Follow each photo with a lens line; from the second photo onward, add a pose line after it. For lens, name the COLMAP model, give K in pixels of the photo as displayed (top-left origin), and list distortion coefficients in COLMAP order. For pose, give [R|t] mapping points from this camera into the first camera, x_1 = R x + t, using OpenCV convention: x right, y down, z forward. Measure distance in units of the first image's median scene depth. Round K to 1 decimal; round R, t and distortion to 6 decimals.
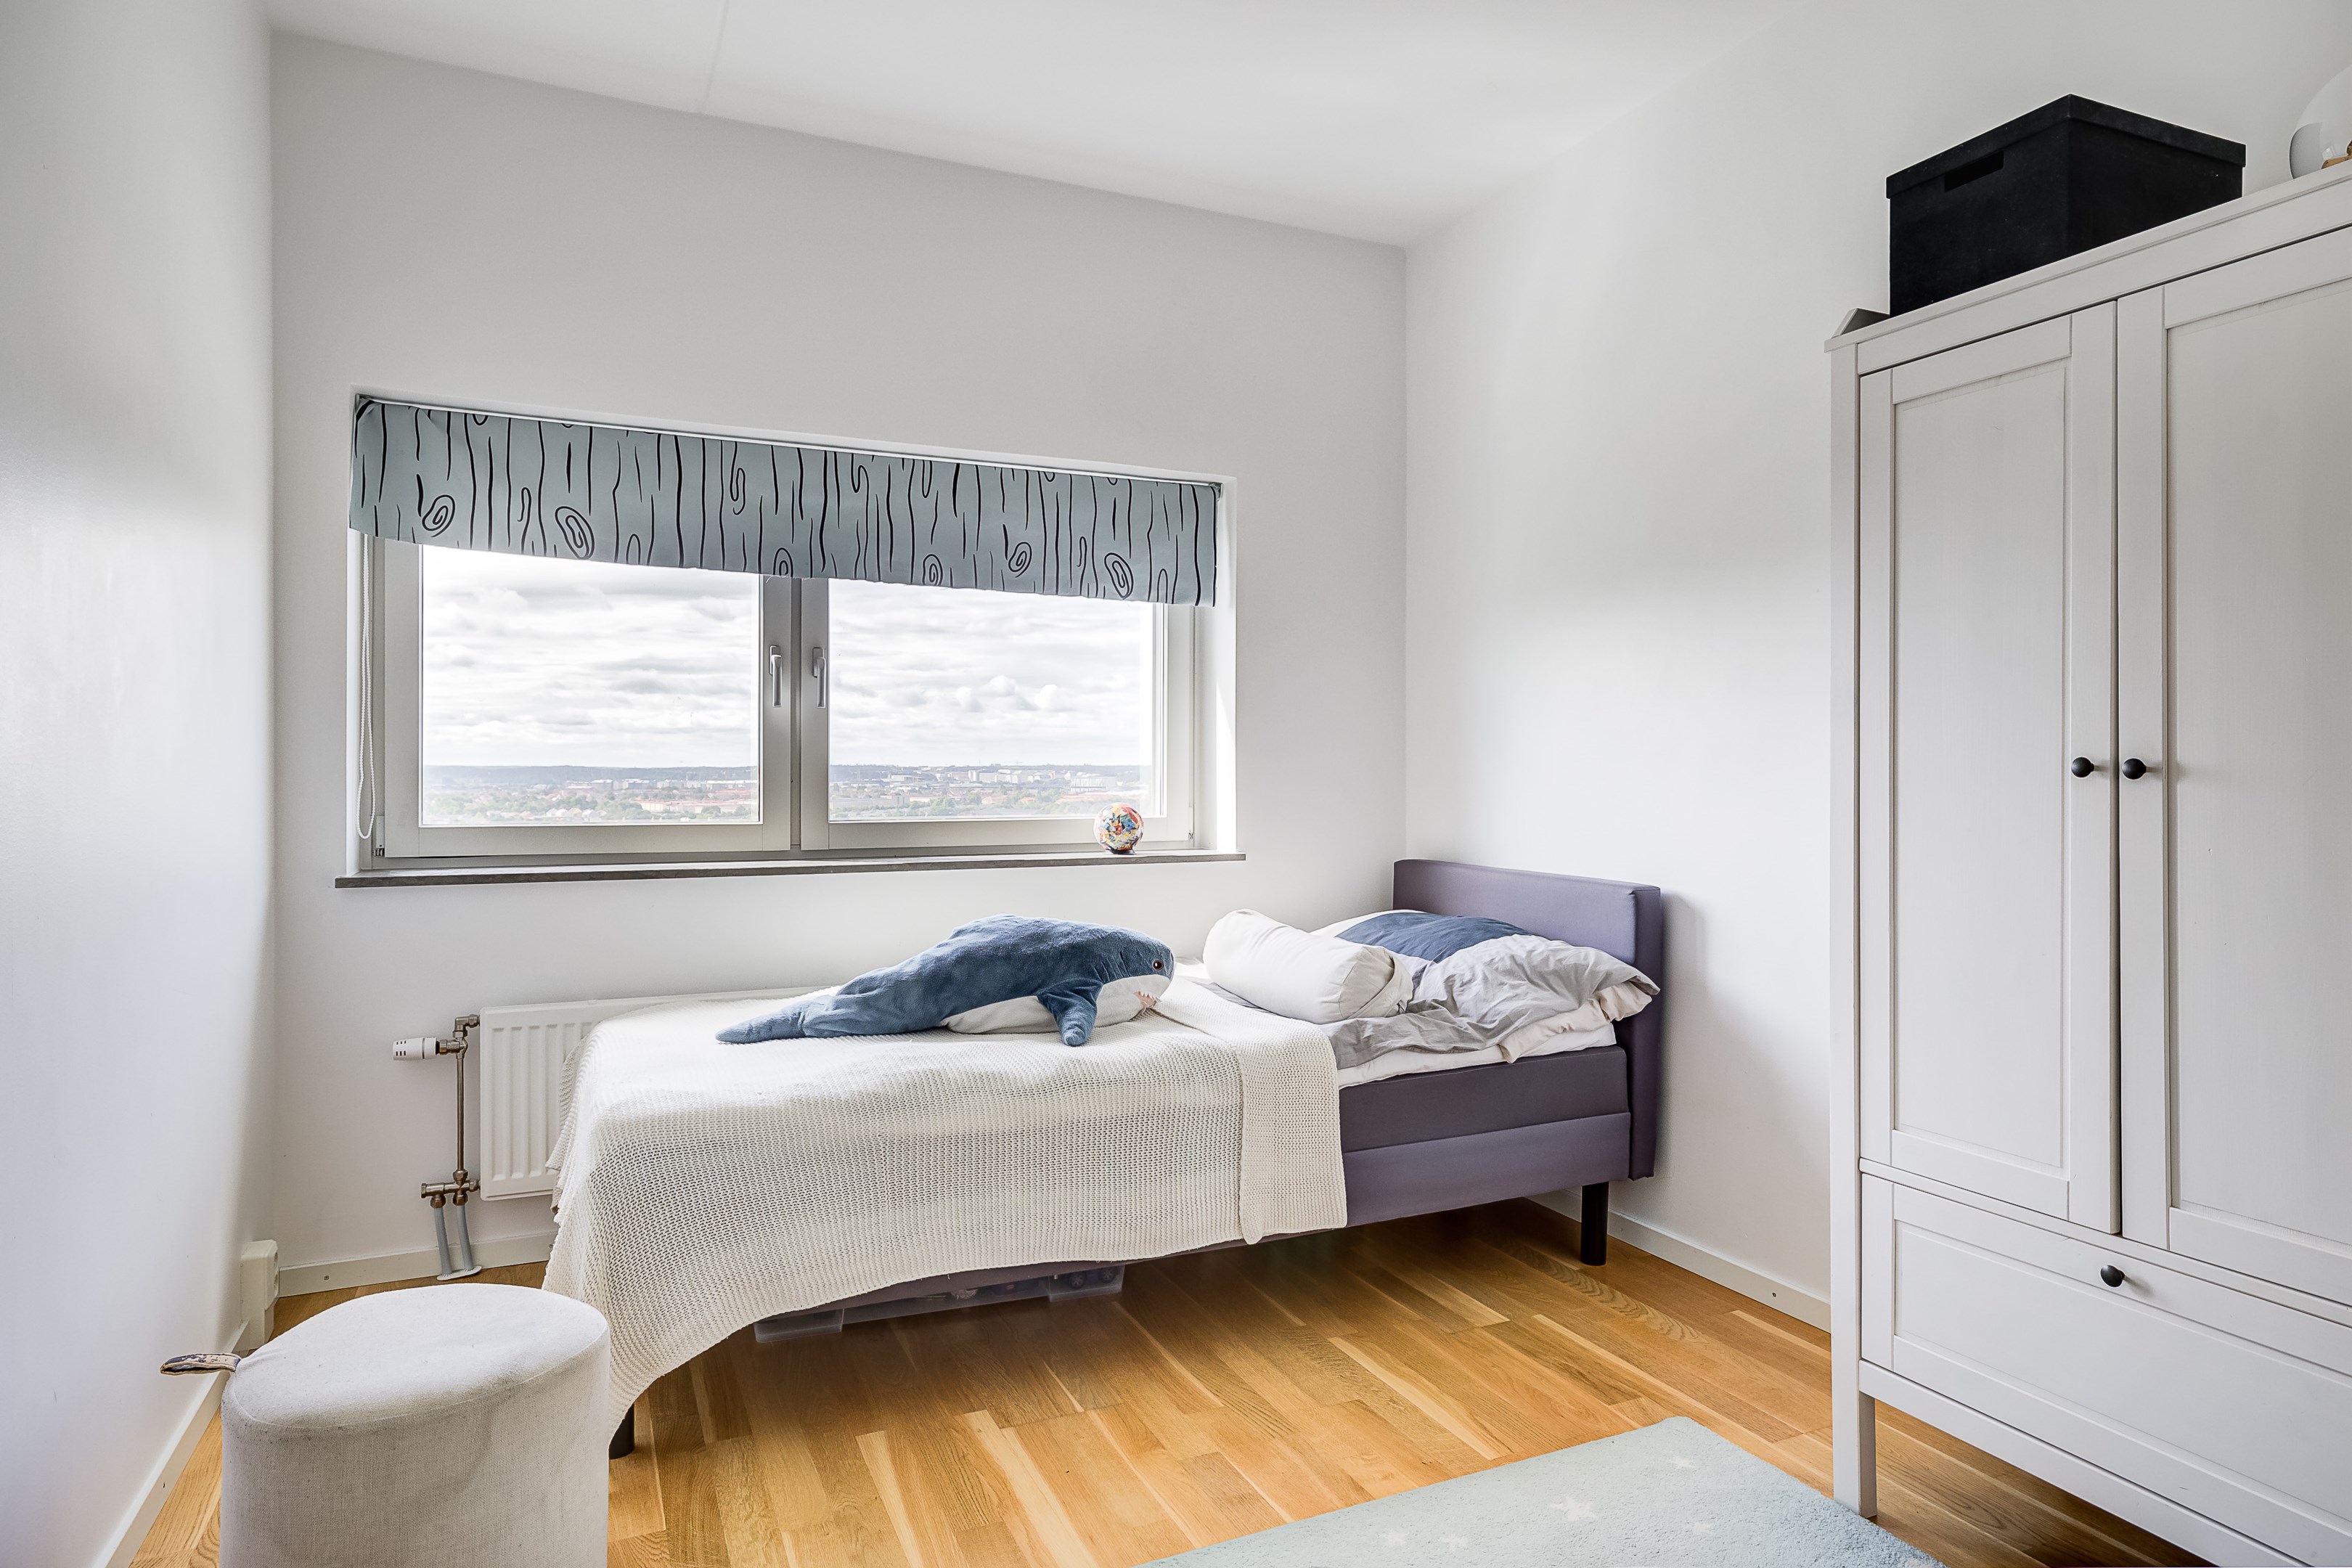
lens RADIAL K [[1375.5, 0, 1197.1], [0, 1375.5, 772.7], [0, 0, 1]] dist [-0.017175, 0.001312]
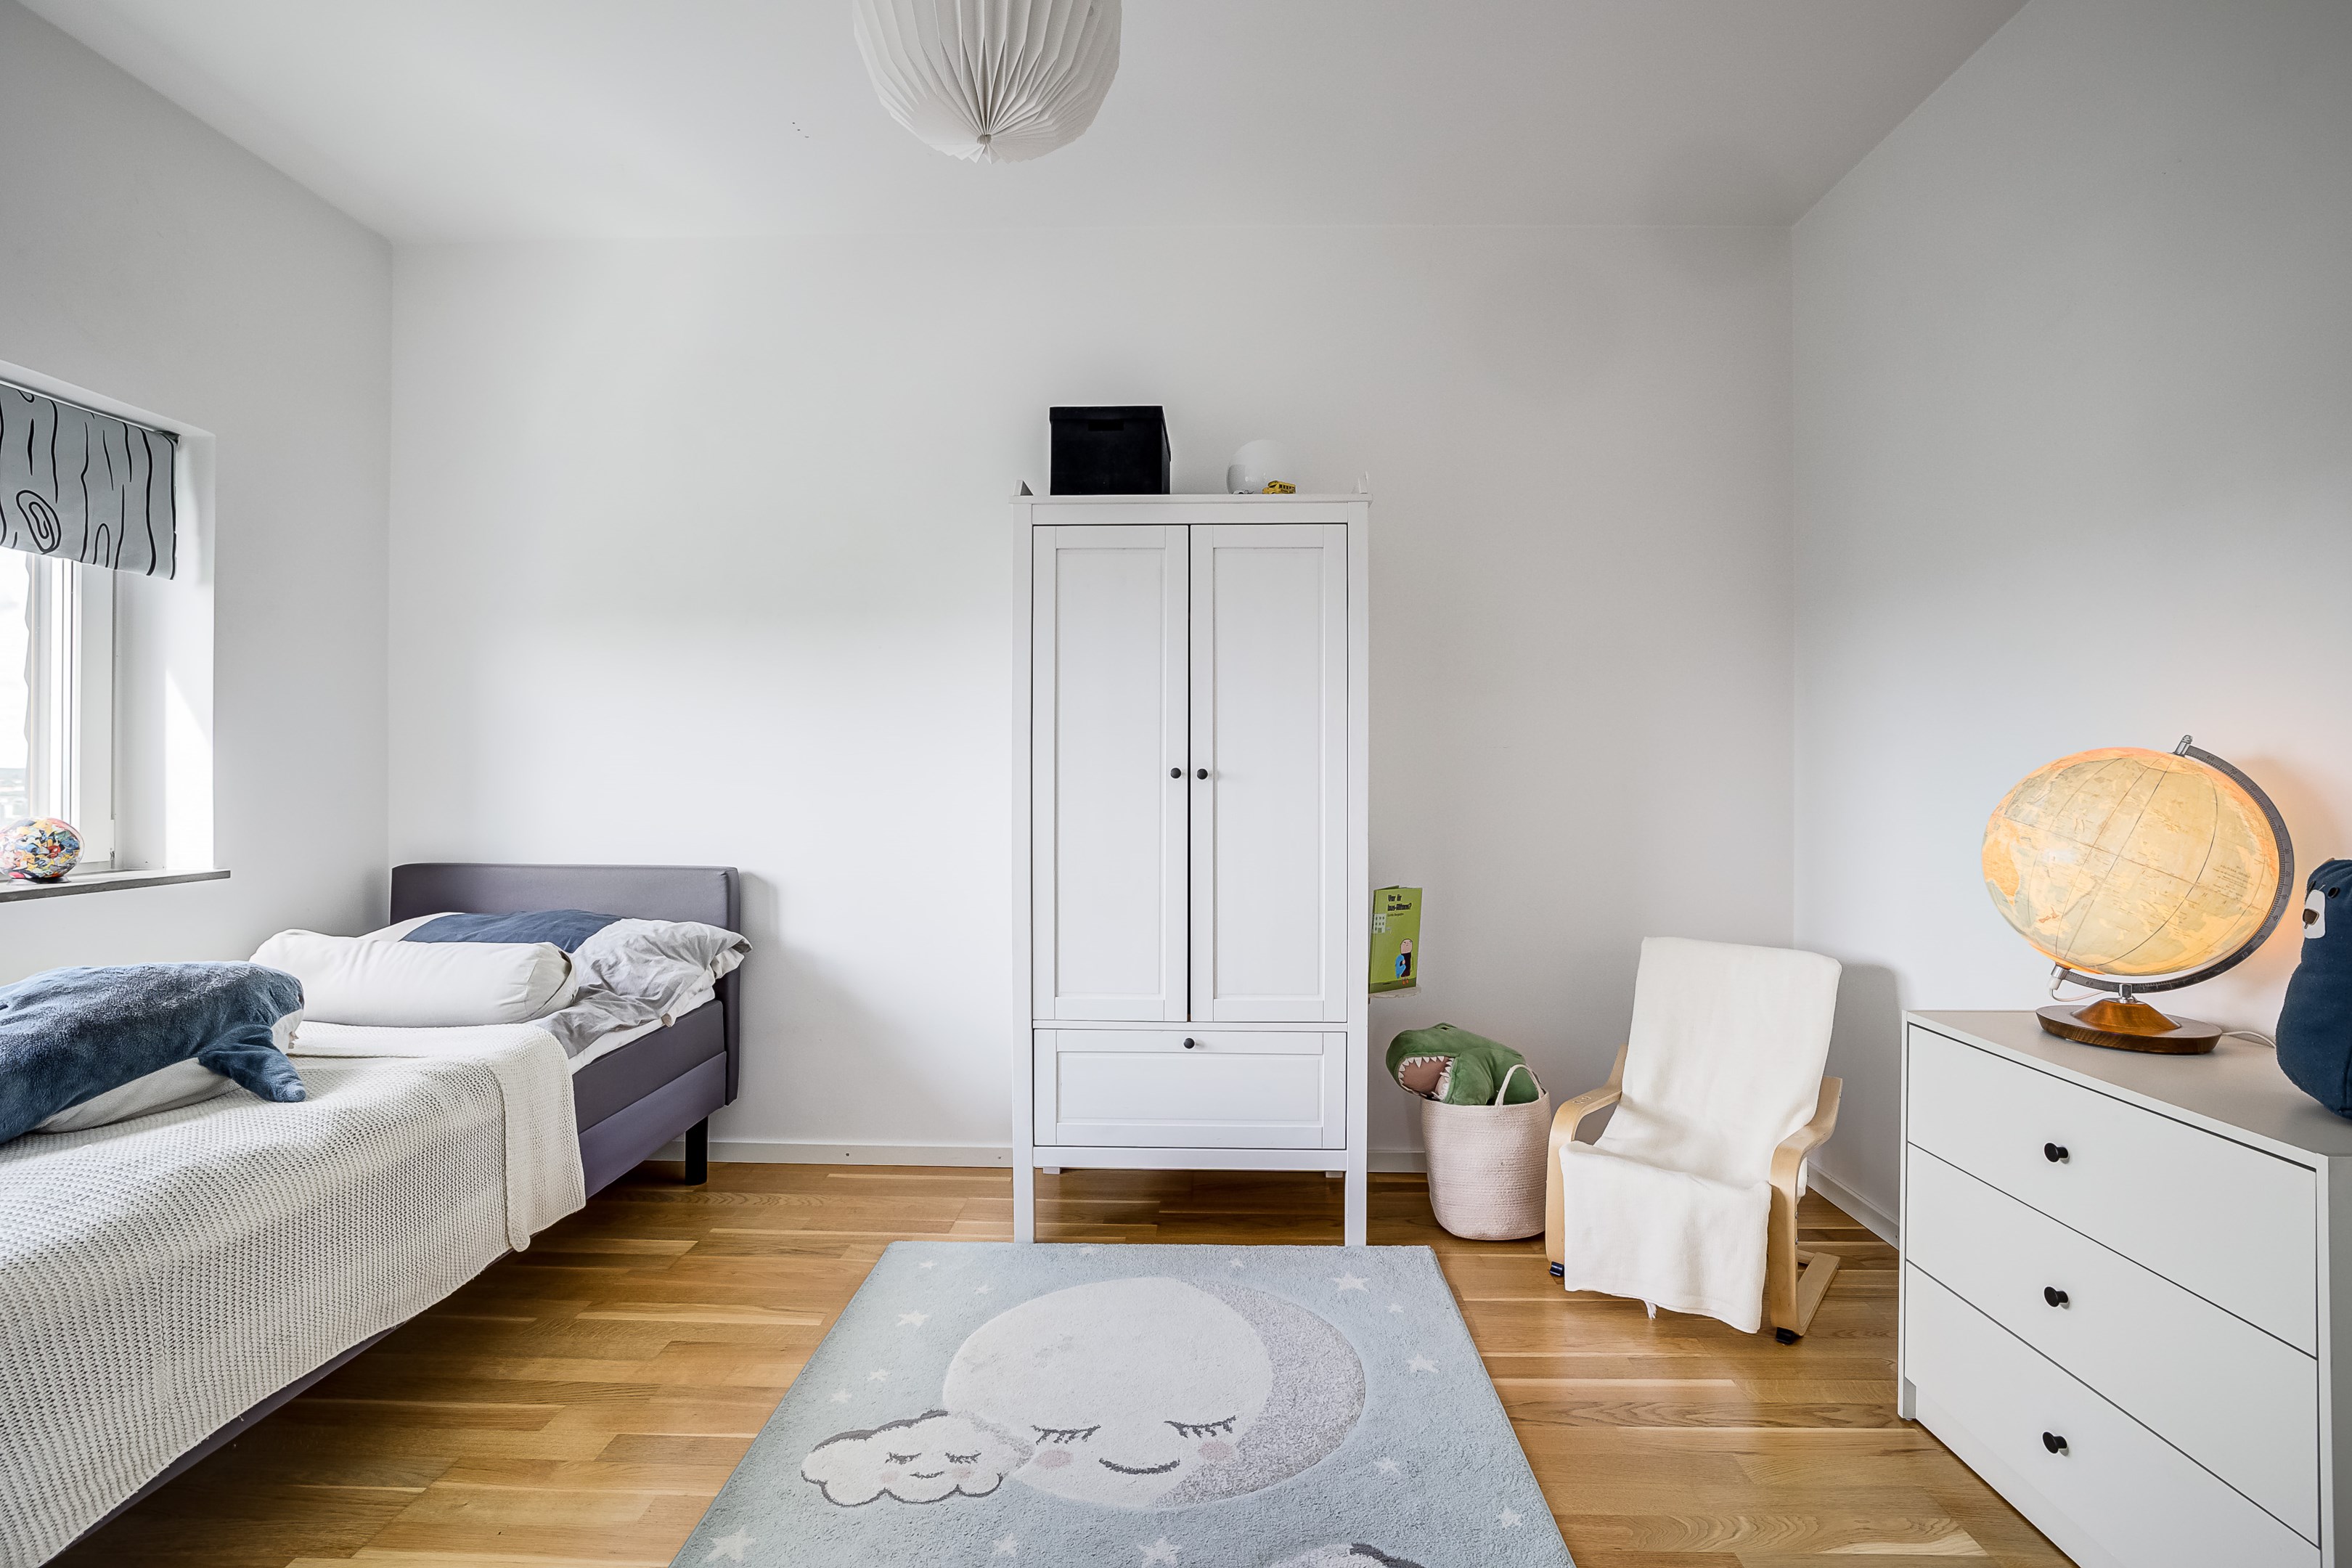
lens RADIAL K [[1130.4, 0, 1177.2], [0, 1130.4, 779.8], [0, 0, 1]] dist [-0.008967, 0.003195]
pose [[0.441215, -0.005208, 0.897386, -0.440022], [0.001217, 0.999986, 0.005205, -0.001948], [-0.897401, -0.001204, 0.441215, 0.194640]]
